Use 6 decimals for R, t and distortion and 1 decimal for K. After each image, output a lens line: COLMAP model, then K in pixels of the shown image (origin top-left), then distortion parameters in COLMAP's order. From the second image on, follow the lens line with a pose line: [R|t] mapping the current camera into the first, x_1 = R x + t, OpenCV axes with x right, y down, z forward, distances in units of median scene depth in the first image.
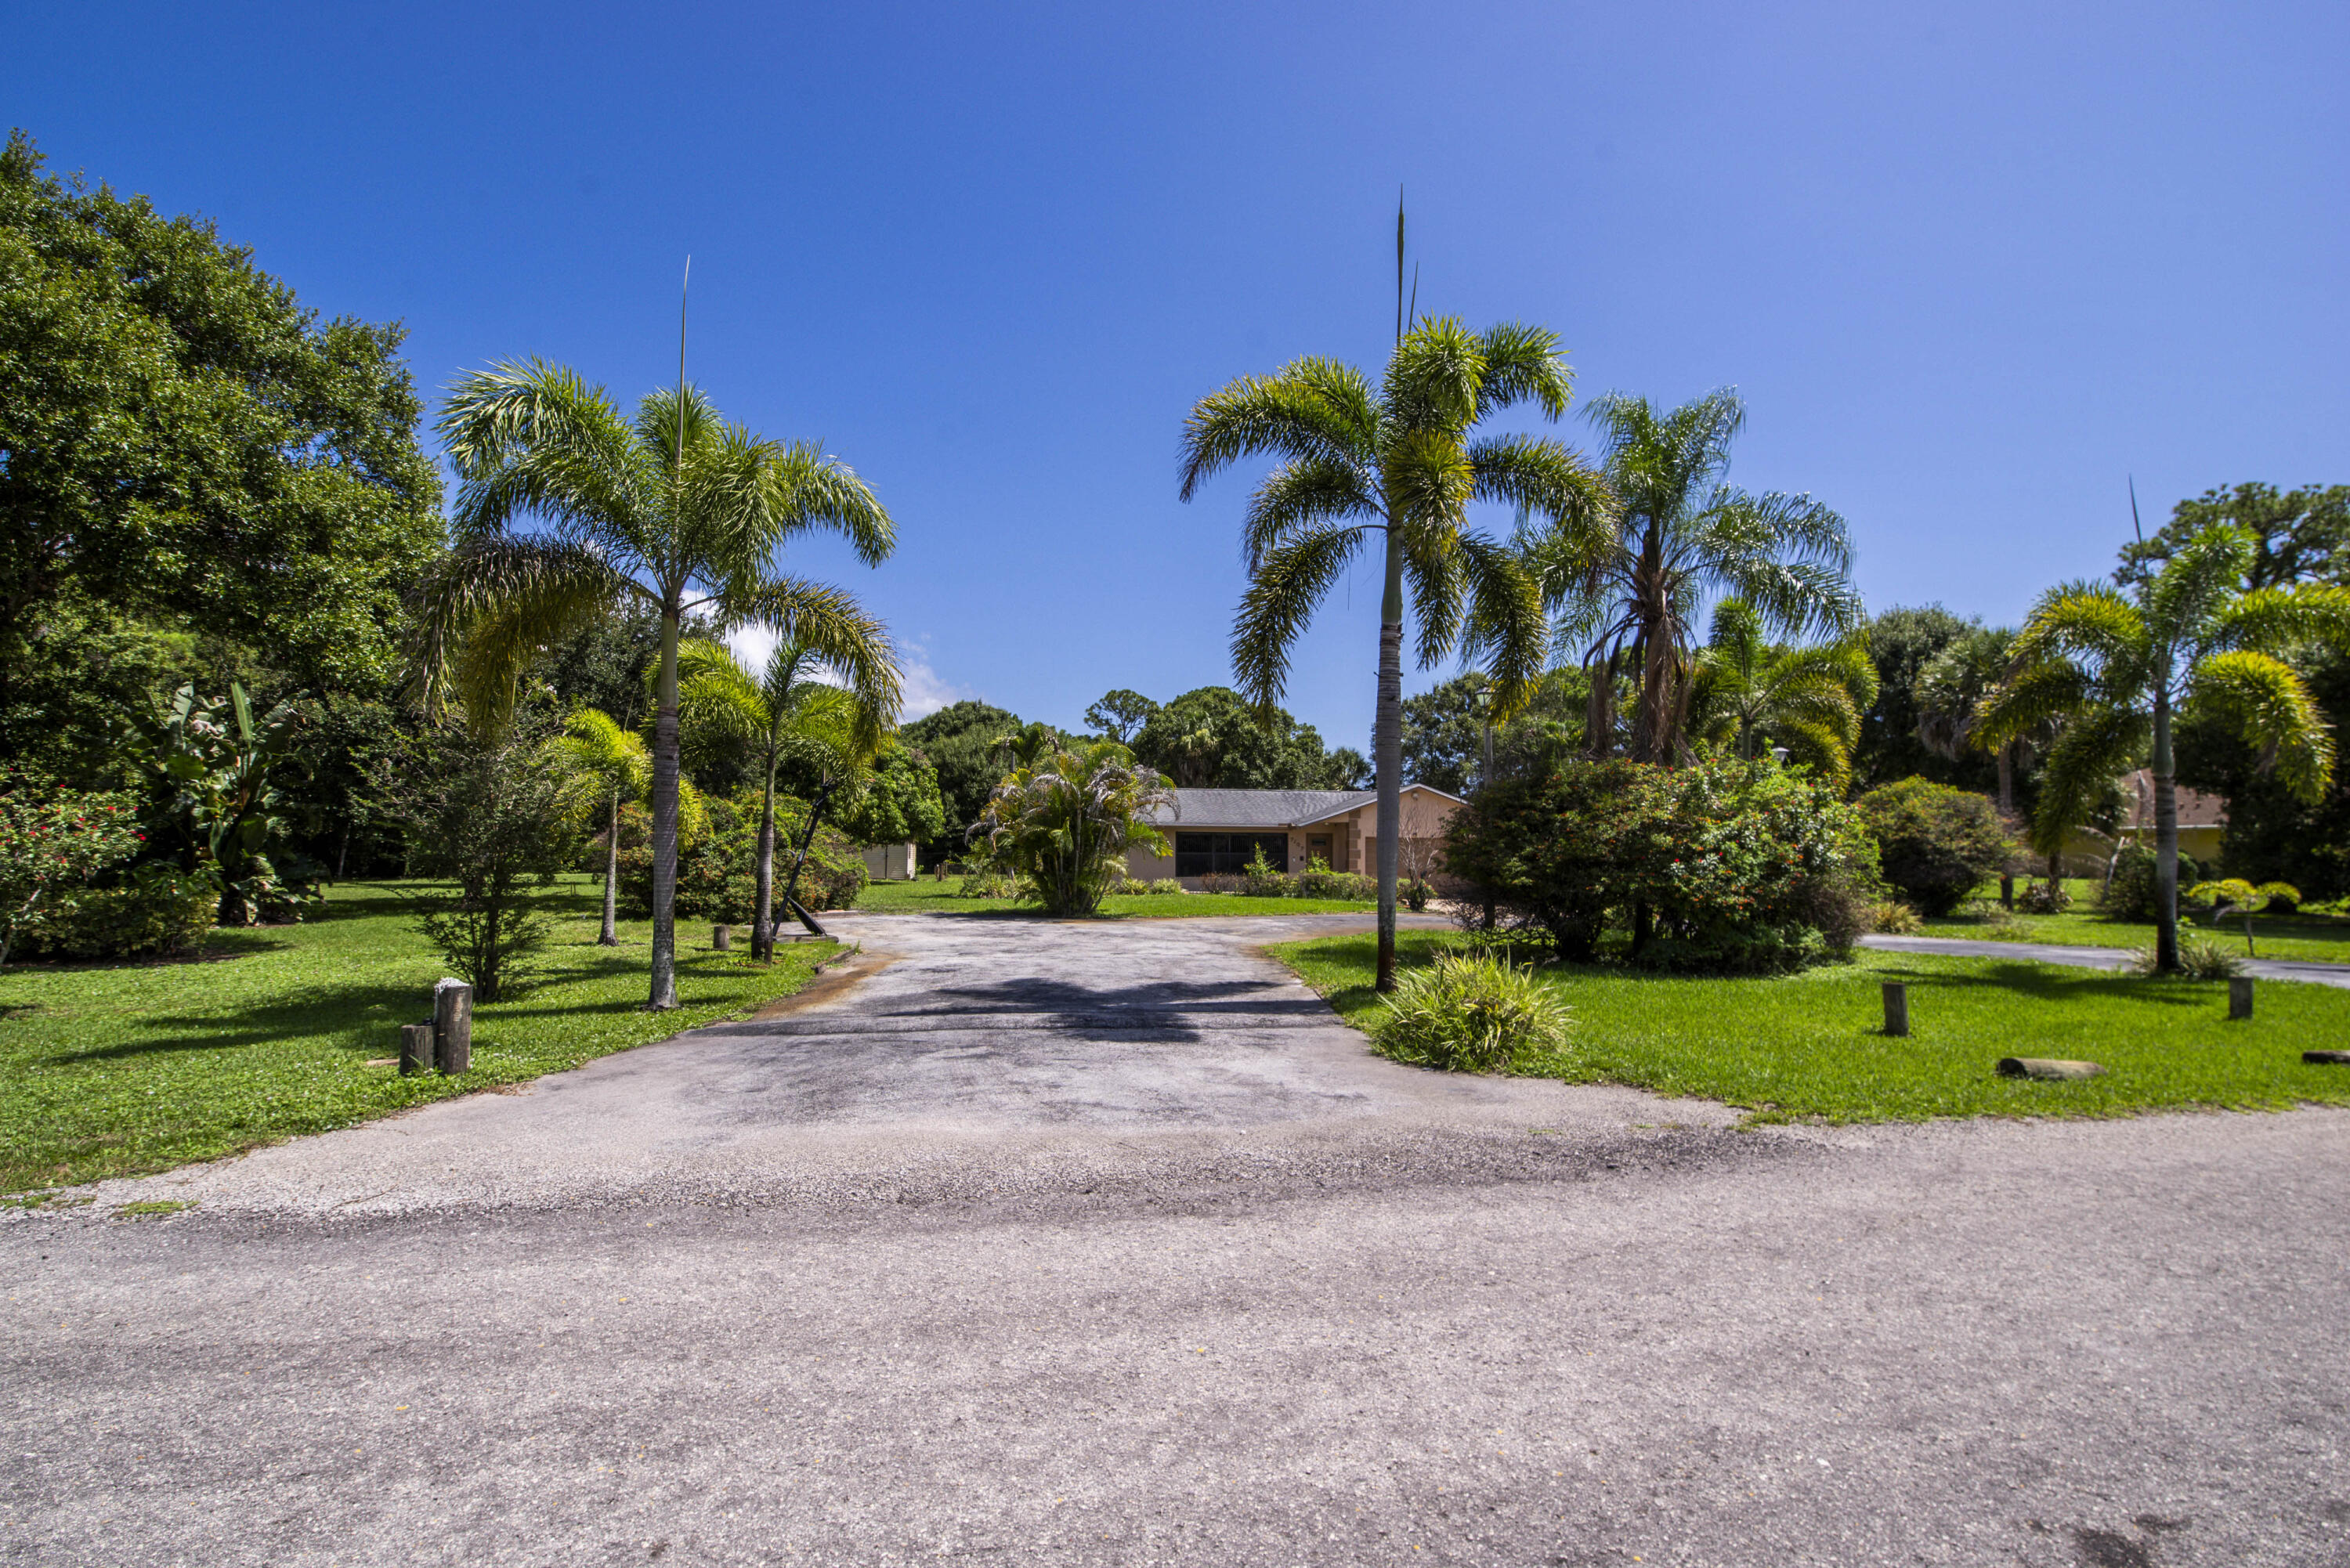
lens RADIAL K [[1034.3, 0, 1175.0], [0, 1034.3, 784.0], [0, 0, 1]] dist [-0.001282, -0.000189]
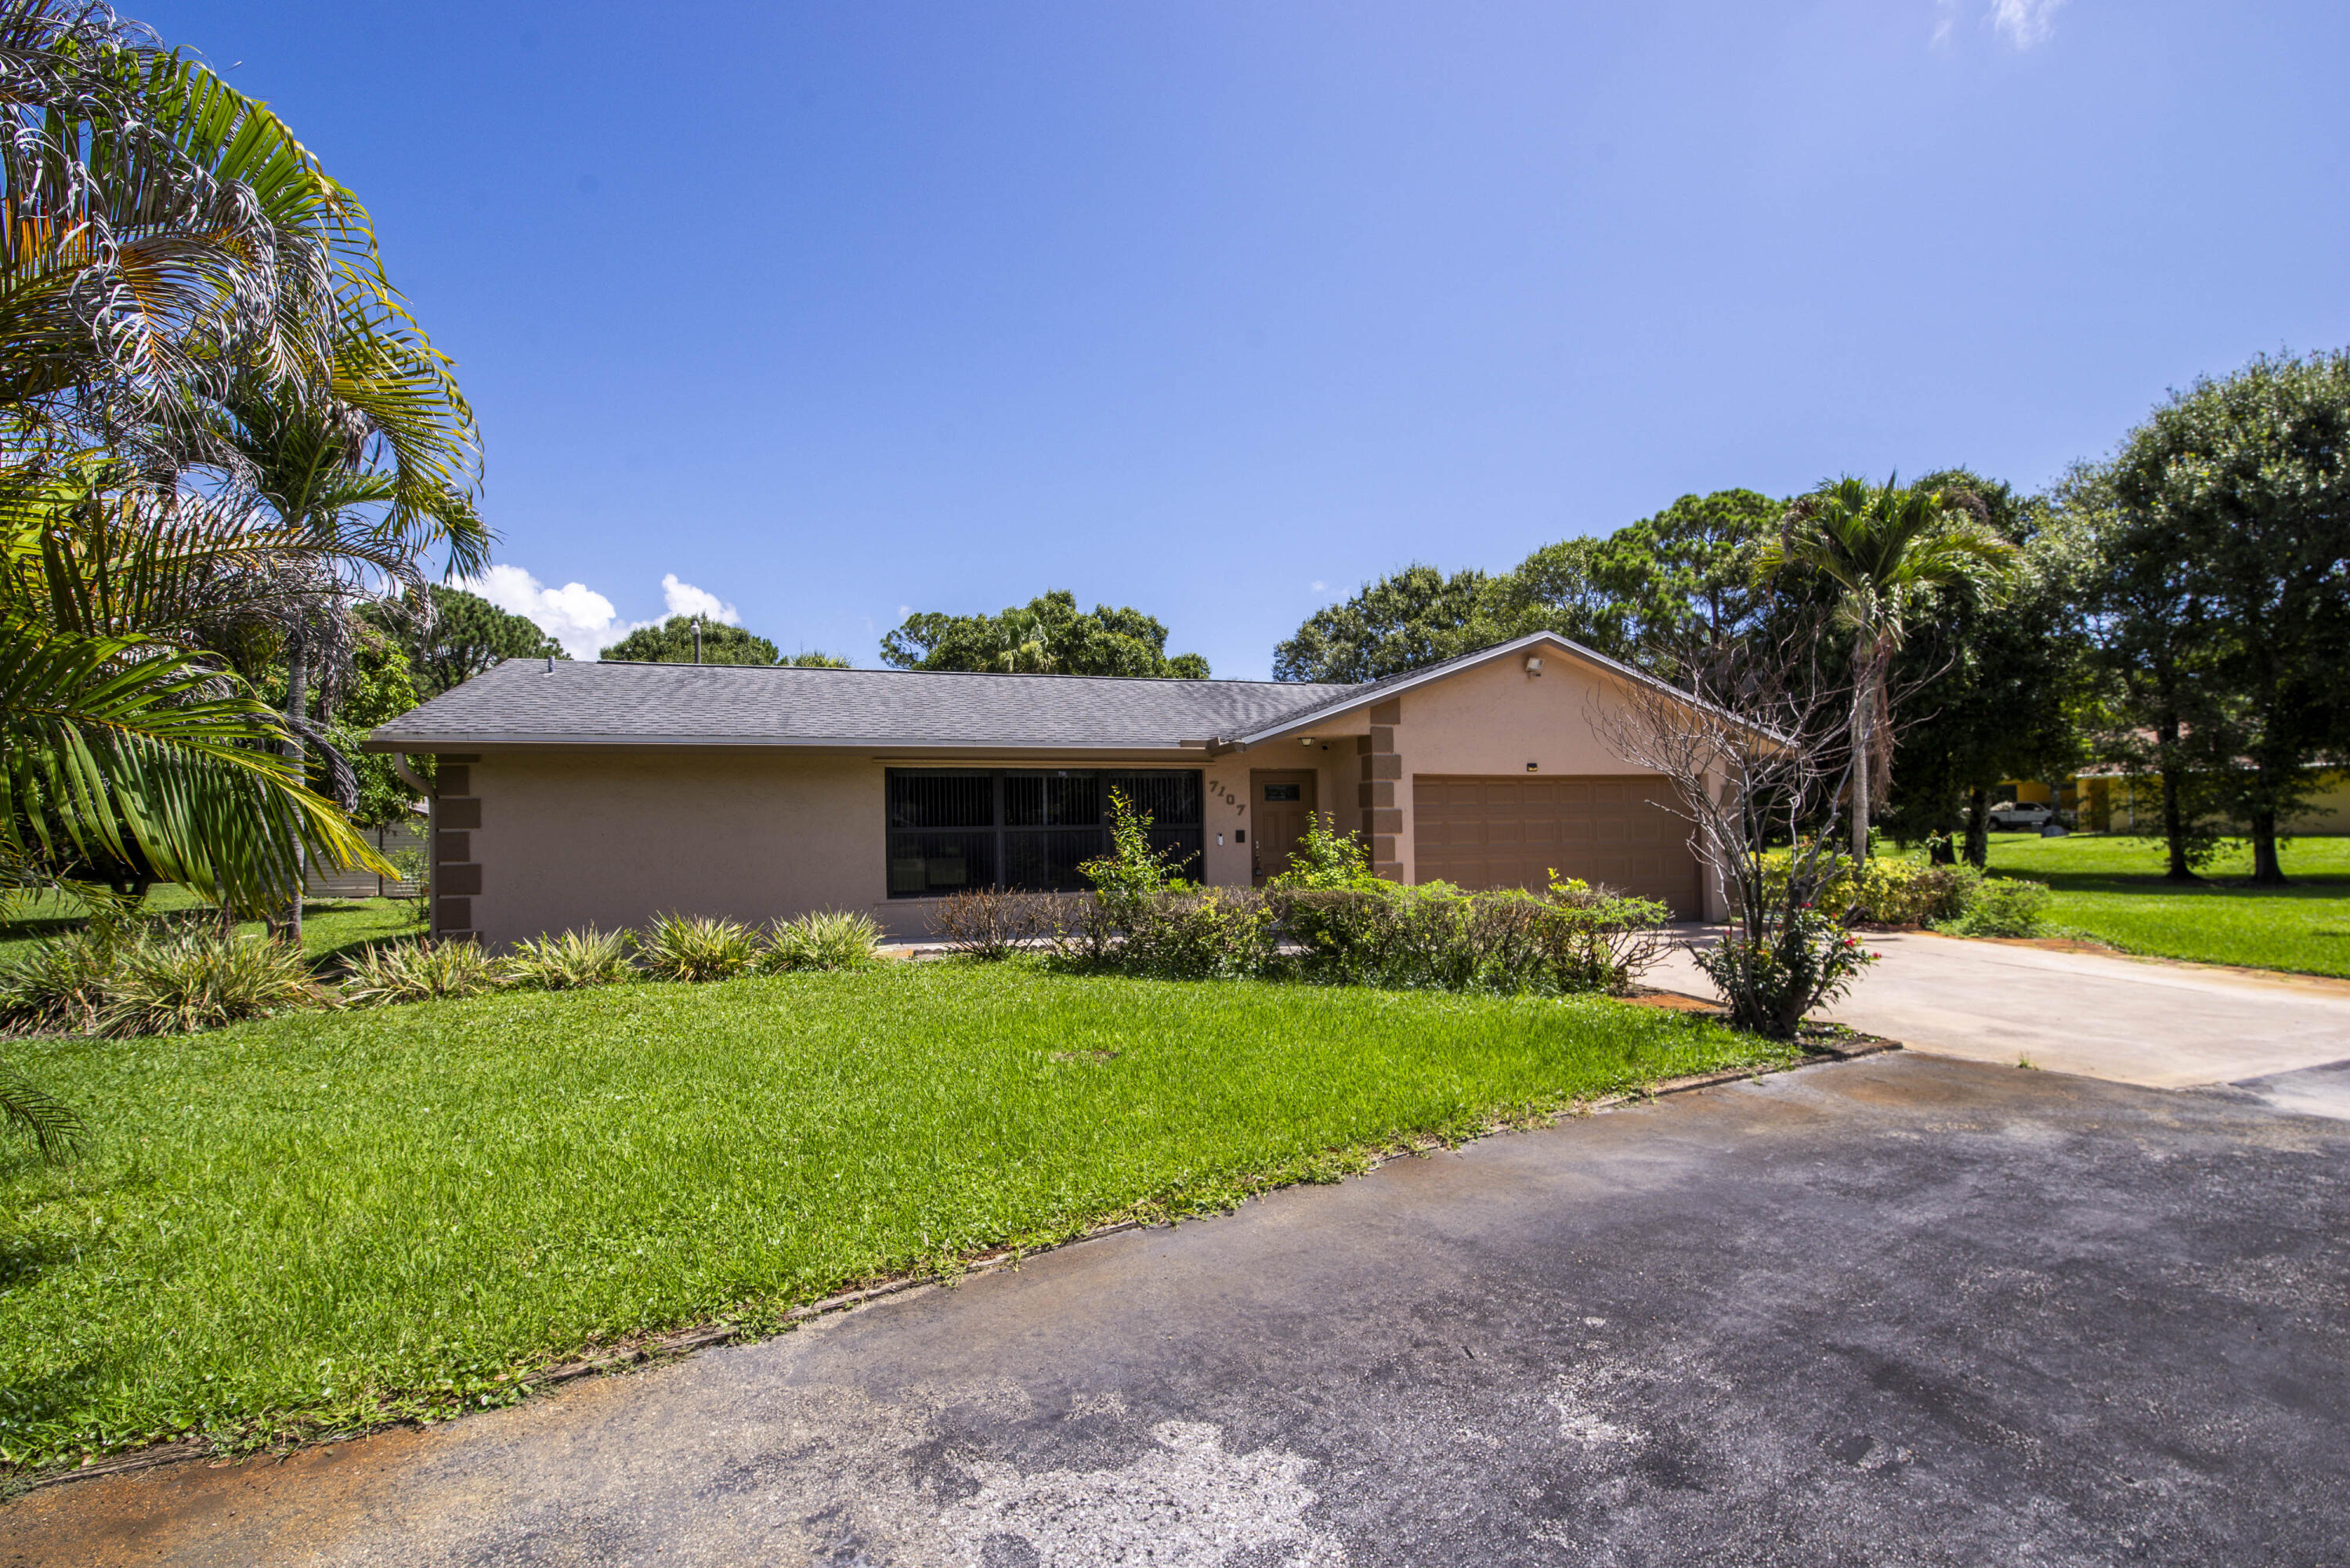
lens RADIAL K [[1023.2, 0, 1177.0], [0, 1023.2, 809.0], [0, 0, 1]] dist [0.000367, 0.000315]
pose [[0.990118, -0.020211, 0.138770, 0.048536], [0.013975, 0.998854, 0.045771, 0.044664], [-0.139536, -0.043380, 0.989266, 0.636261]]
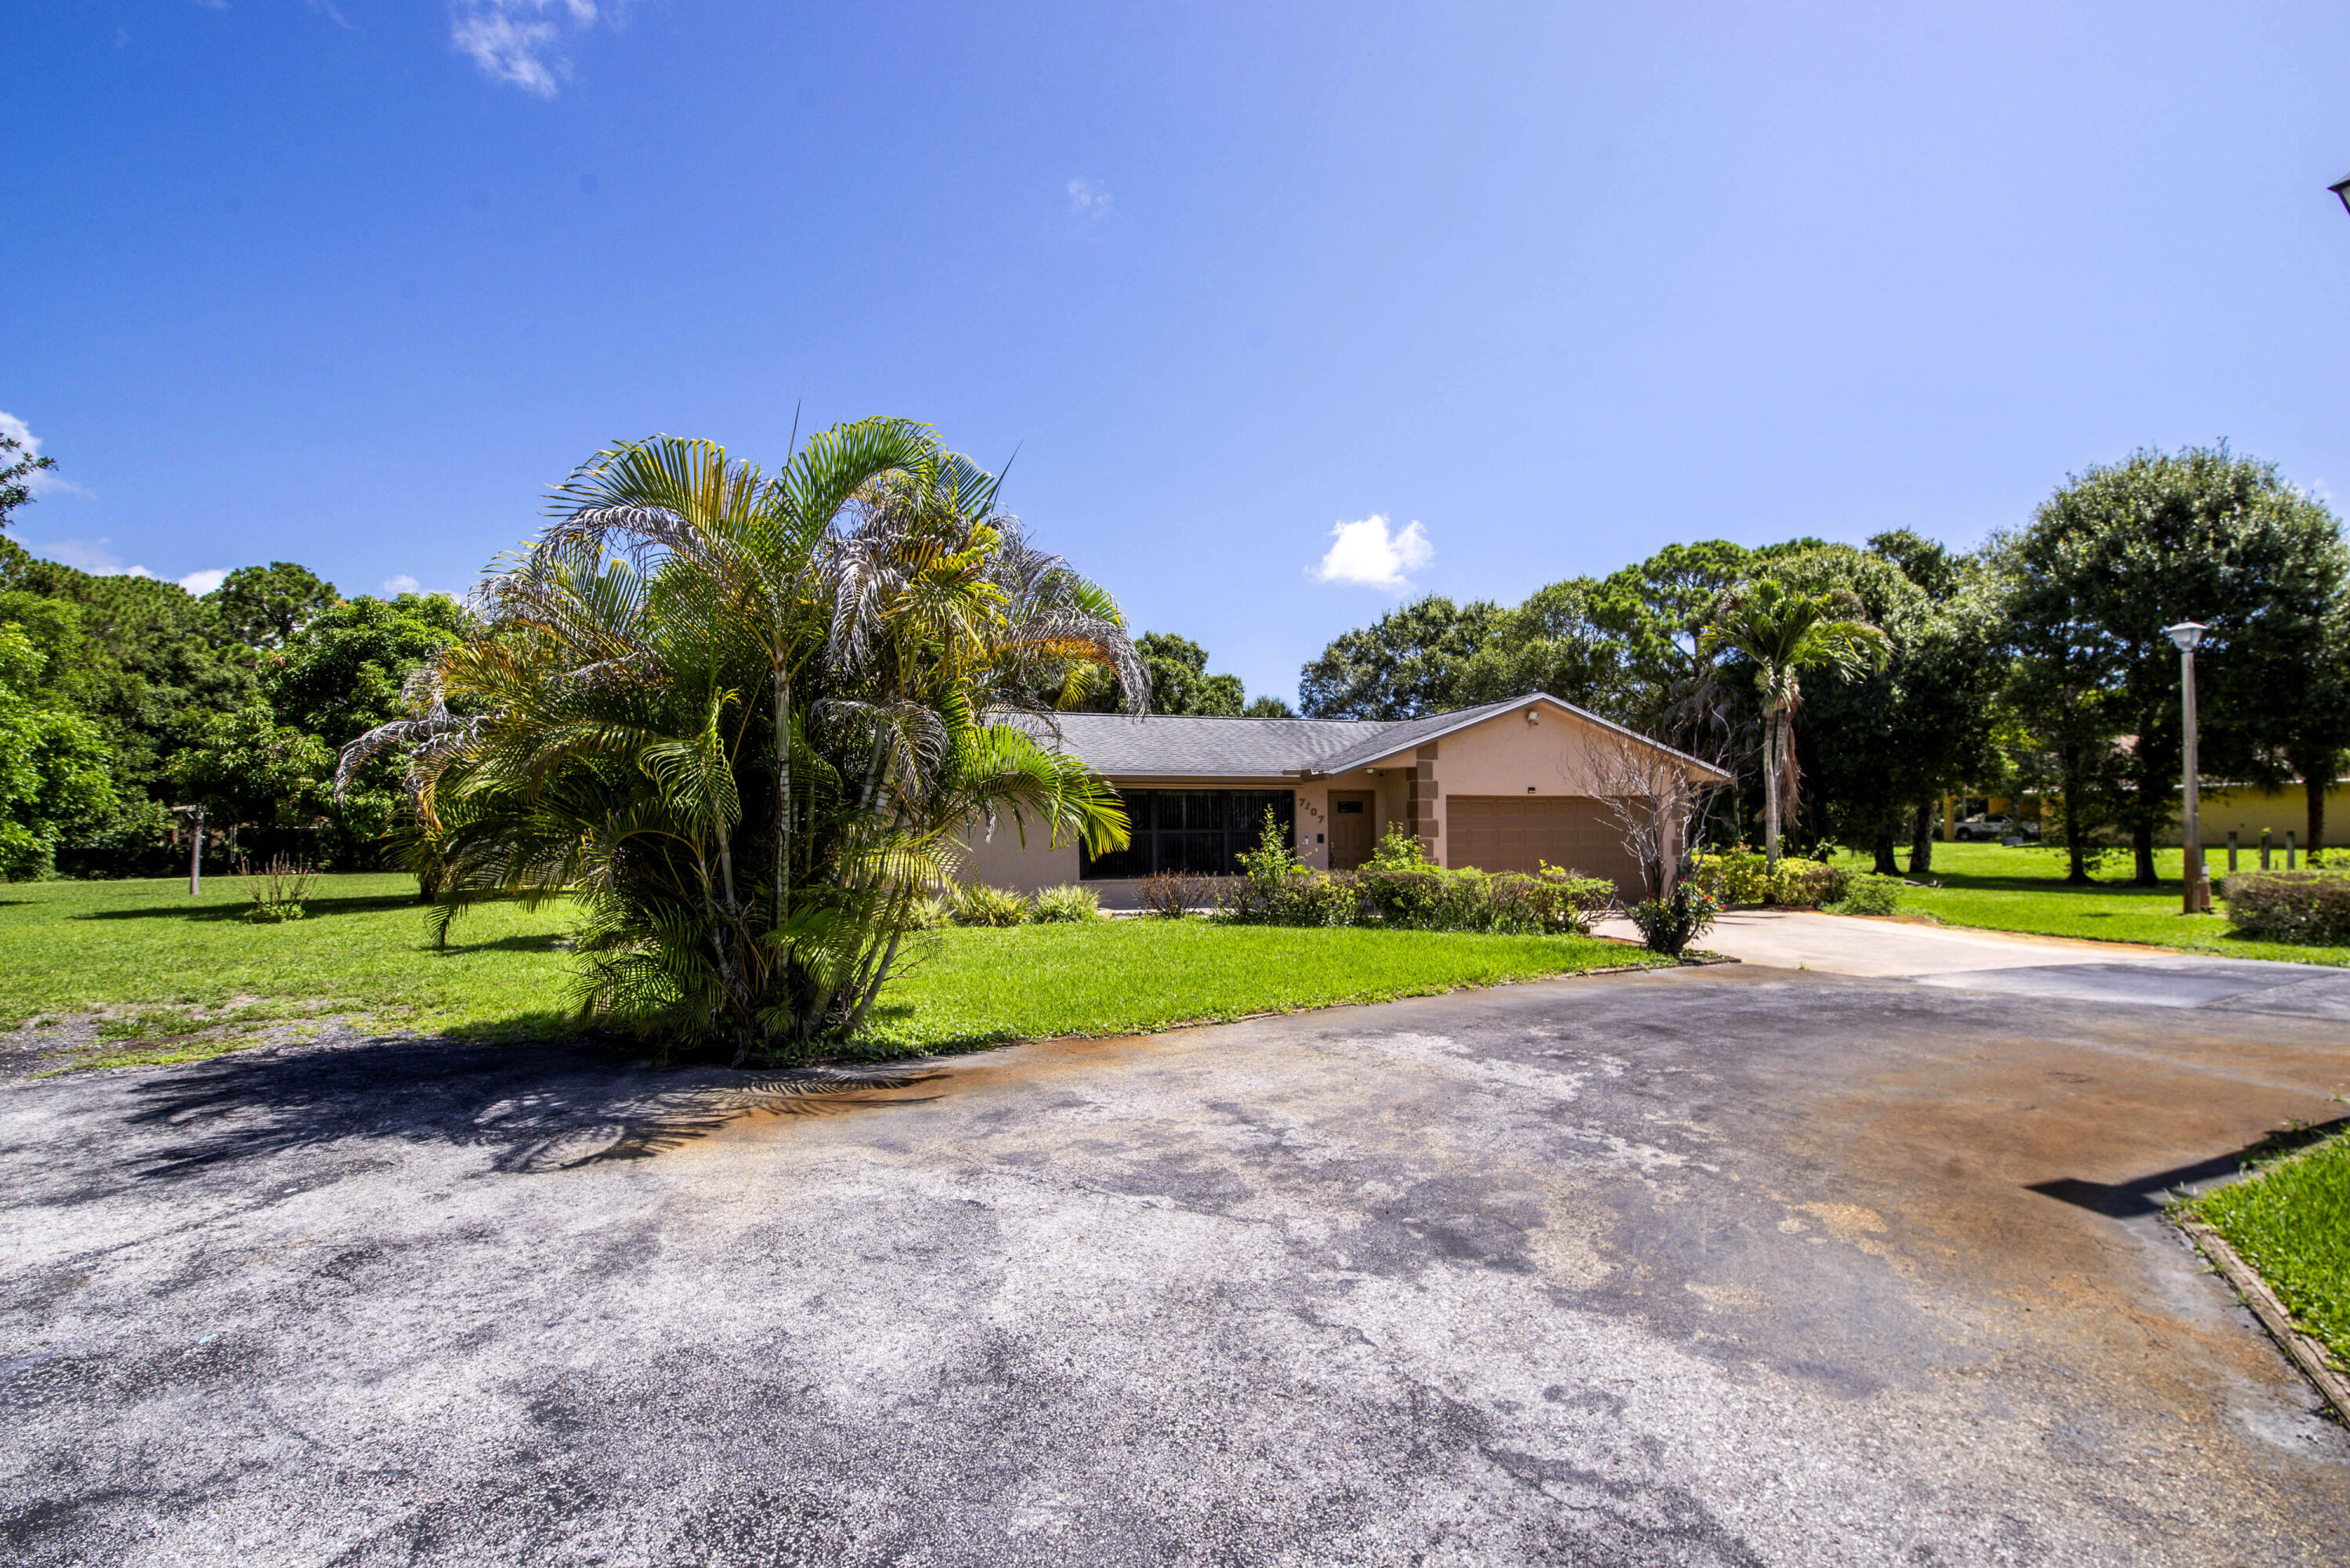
lens RADIAL K [[1023.2, 0, 1177.0], [0, 1023.2, 809.0], [0, 0, 1]] dist [0.000367, 0.000315]
pose [[0.990949, -0.011773, 0.133718, -0.017815], [0.006203, 0.999099, 0.041994, 0.035016], [-0.134092, -0.040785, 0.990129, 0.500138]]
